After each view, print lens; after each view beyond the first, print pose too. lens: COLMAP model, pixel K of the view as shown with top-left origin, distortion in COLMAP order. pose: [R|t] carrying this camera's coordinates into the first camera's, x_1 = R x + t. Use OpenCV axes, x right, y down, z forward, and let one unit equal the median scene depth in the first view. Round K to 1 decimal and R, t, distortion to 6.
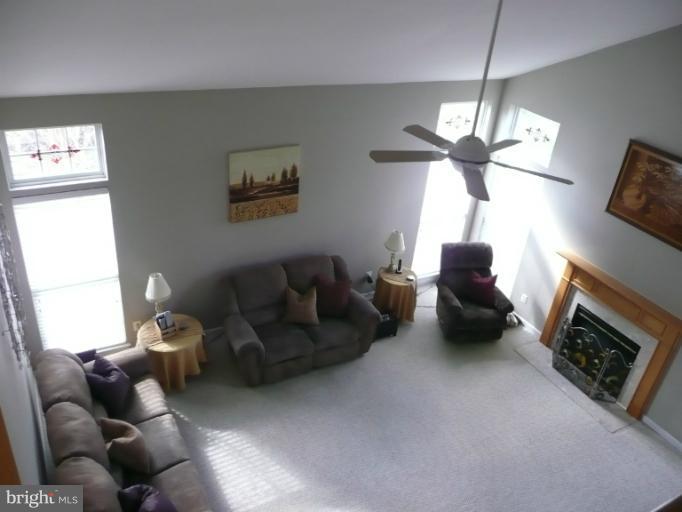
lens RADIAL K [[572.1, 0, 342.2], [0, 572.1, 255.6], [0, 0, 1]] dist [-0.032849, 0.021387]
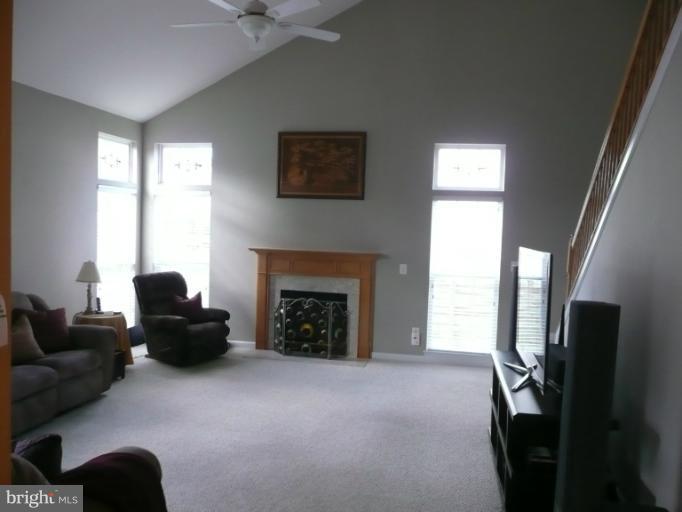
lens RADIAL K [[572.1, 0, 340.6], [0, 572.1, 256.6], [0, 0, 1]] dist [-0.032849, 0.021387]
pose [[0.655109, -0.123865, 0.745311, -0.332112], [0.405167, 0.890225, -0.208182, 0.319519], [-0.637708, 0.438358, 0.633381, 0.228058]]
